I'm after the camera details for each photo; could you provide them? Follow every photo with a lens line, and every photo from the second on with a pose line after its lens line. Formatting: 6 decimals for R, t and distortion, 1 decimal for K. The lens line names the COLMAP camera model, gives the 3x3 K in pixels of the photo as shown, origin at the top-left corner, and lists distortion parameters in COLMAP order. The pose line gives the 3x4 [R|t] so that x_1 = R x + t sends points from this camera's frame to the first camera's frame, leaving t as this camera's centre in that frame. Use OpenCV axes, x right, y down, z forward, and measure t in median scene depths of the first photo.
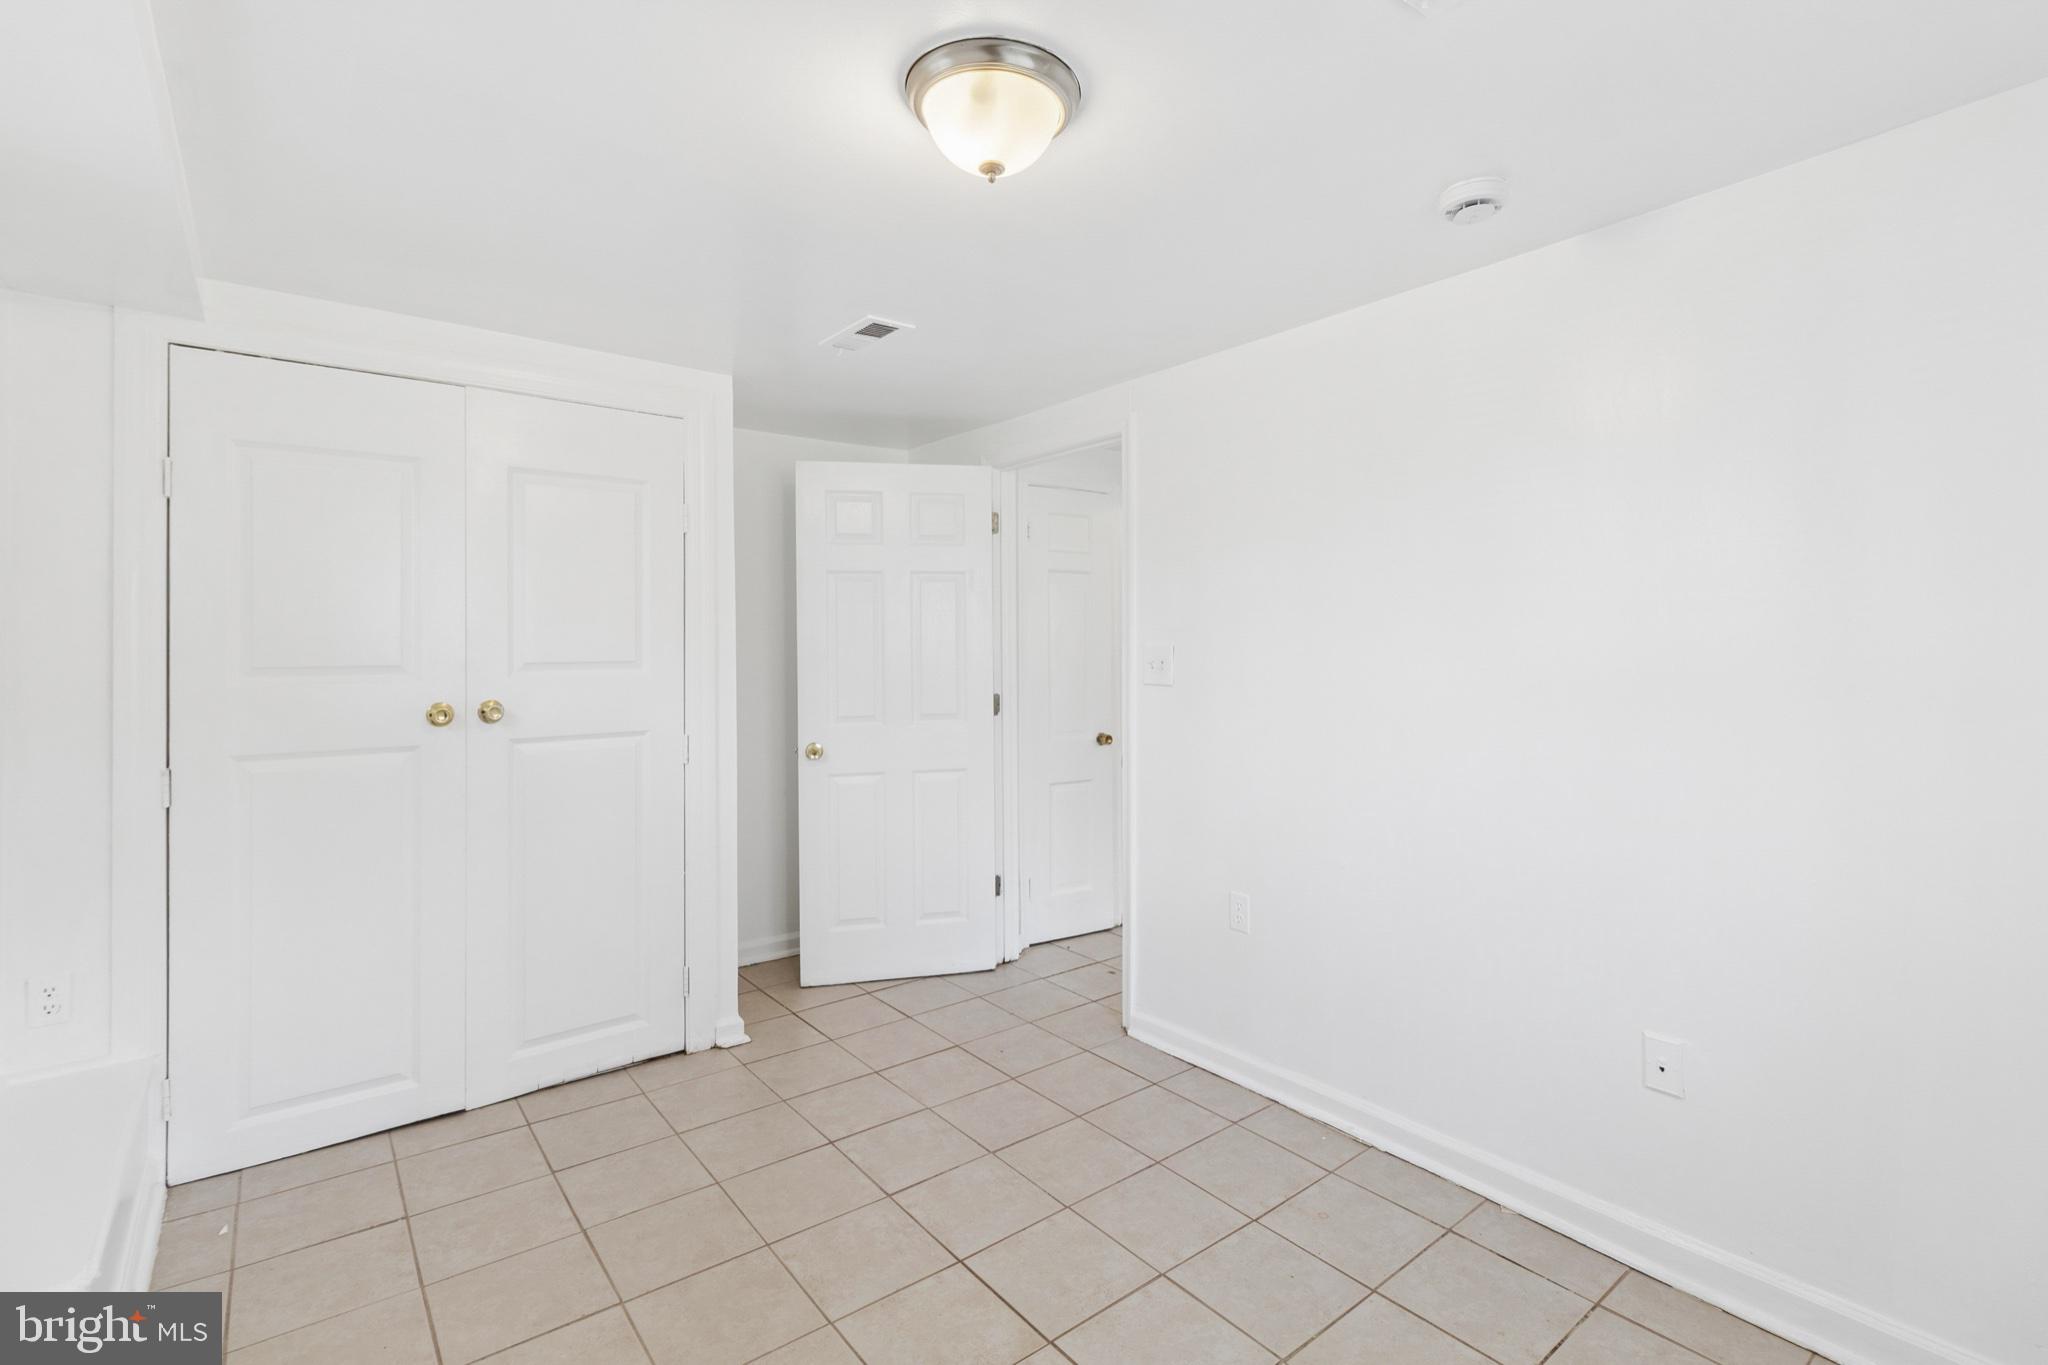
lens RADIAL K [[953.5, 0, 1058.3], [0, 953.5, 650.2], [0, 0, 1]] dist [0.012859, 0.000987]
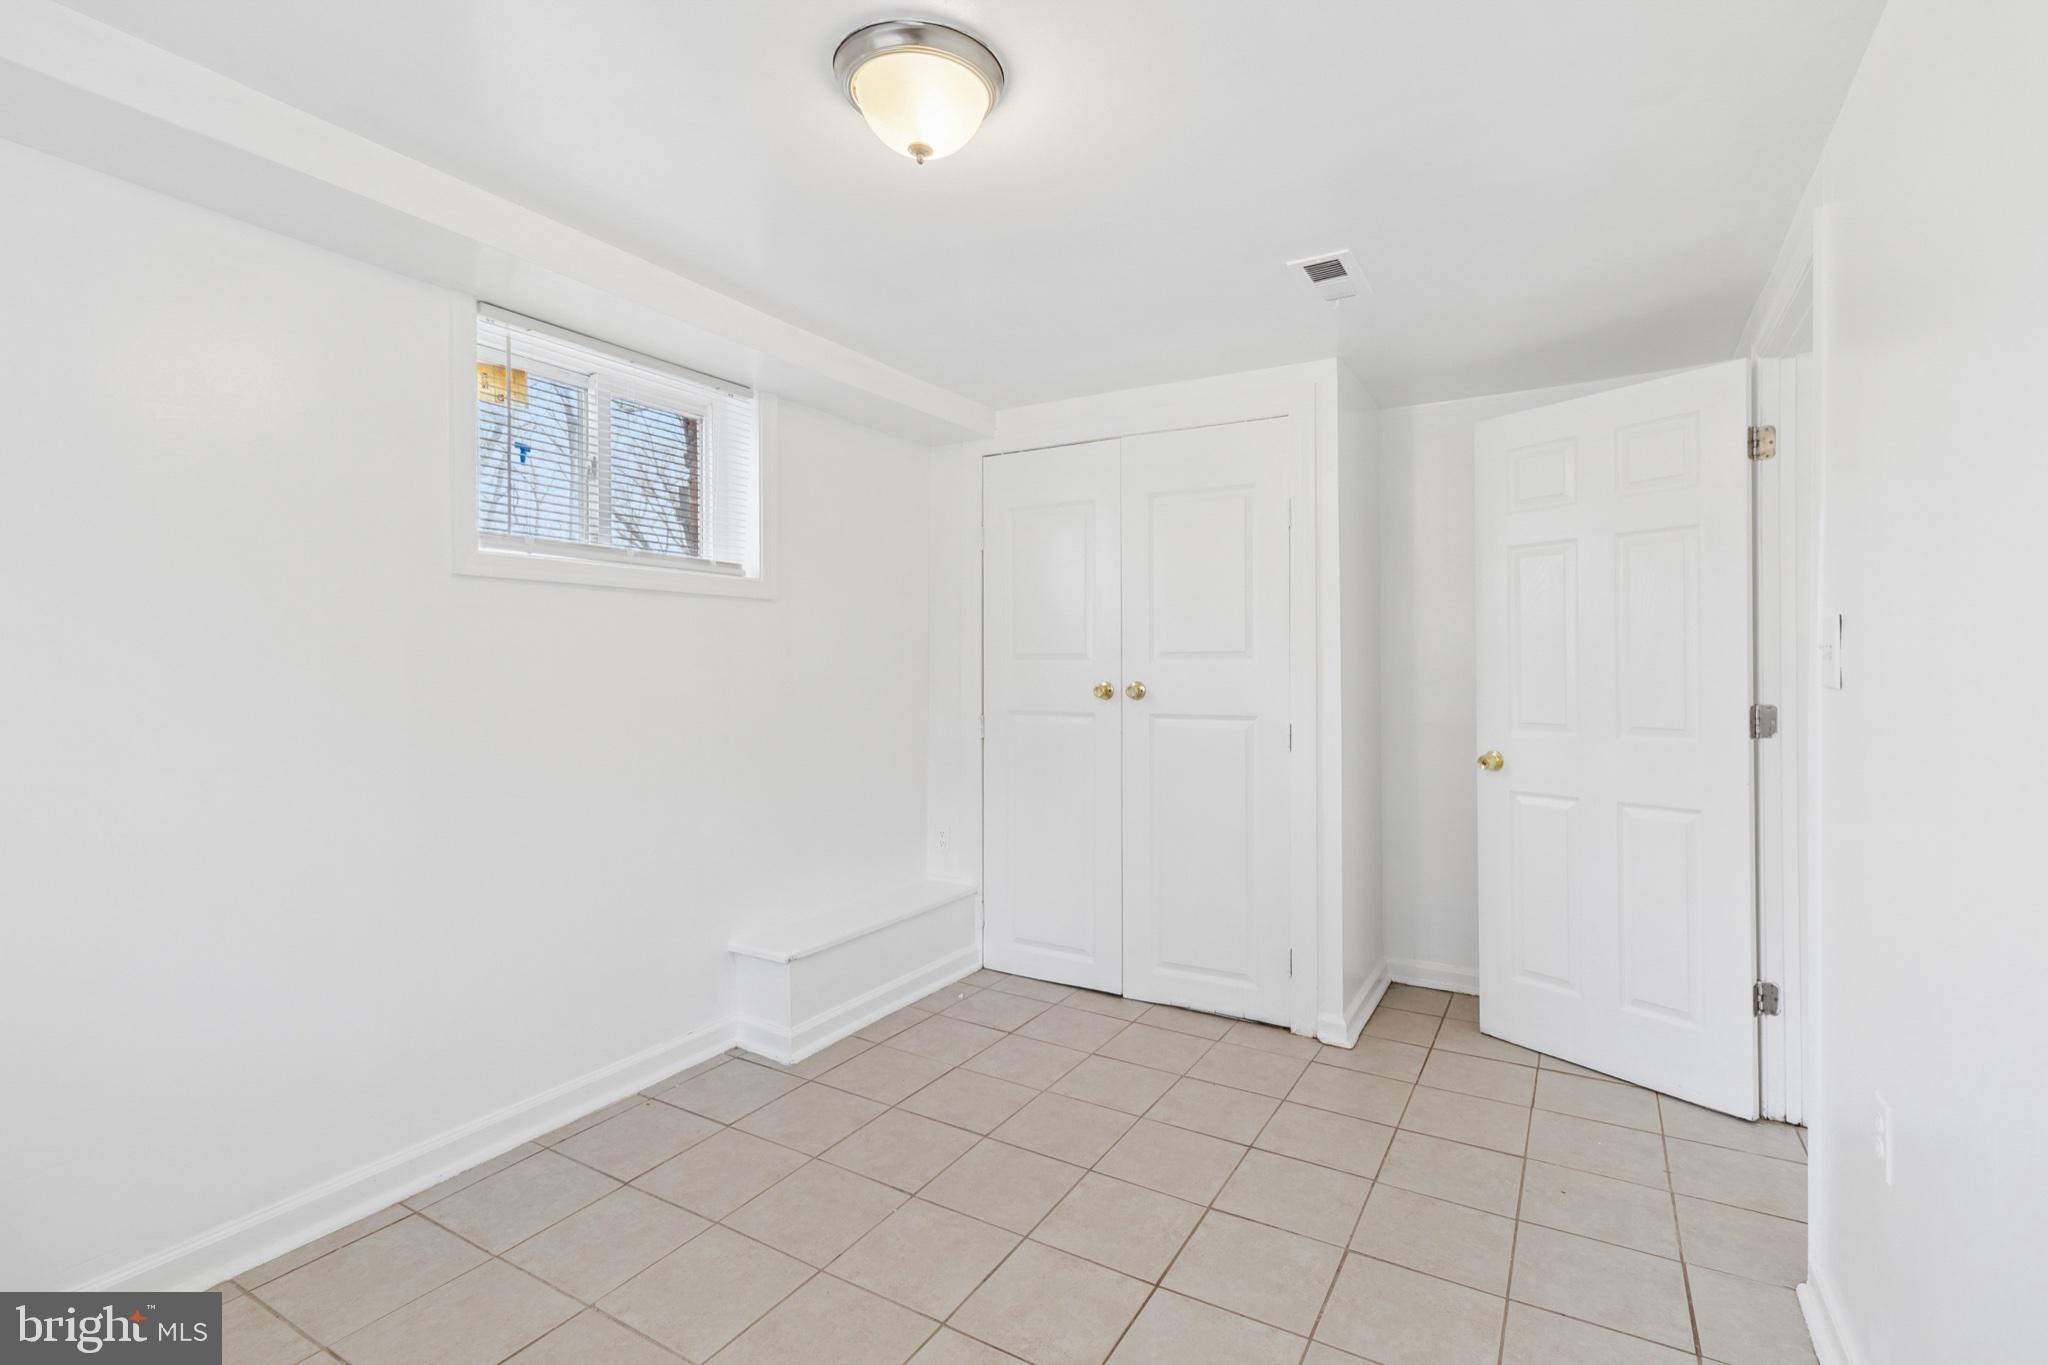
lens RADIAL K [[953.5, 0, 1022.3], [0, 953.5, 678.3], [0, 0, 1]] dist [0.012859, 0.000987]
pose [[0.351993, 0.017345, -0.935842, 0.502346], [-0.006058, 0.999850, 0.016252, 0.026845], [0.935983, -0.000051, 0.352045, 0.393626]]
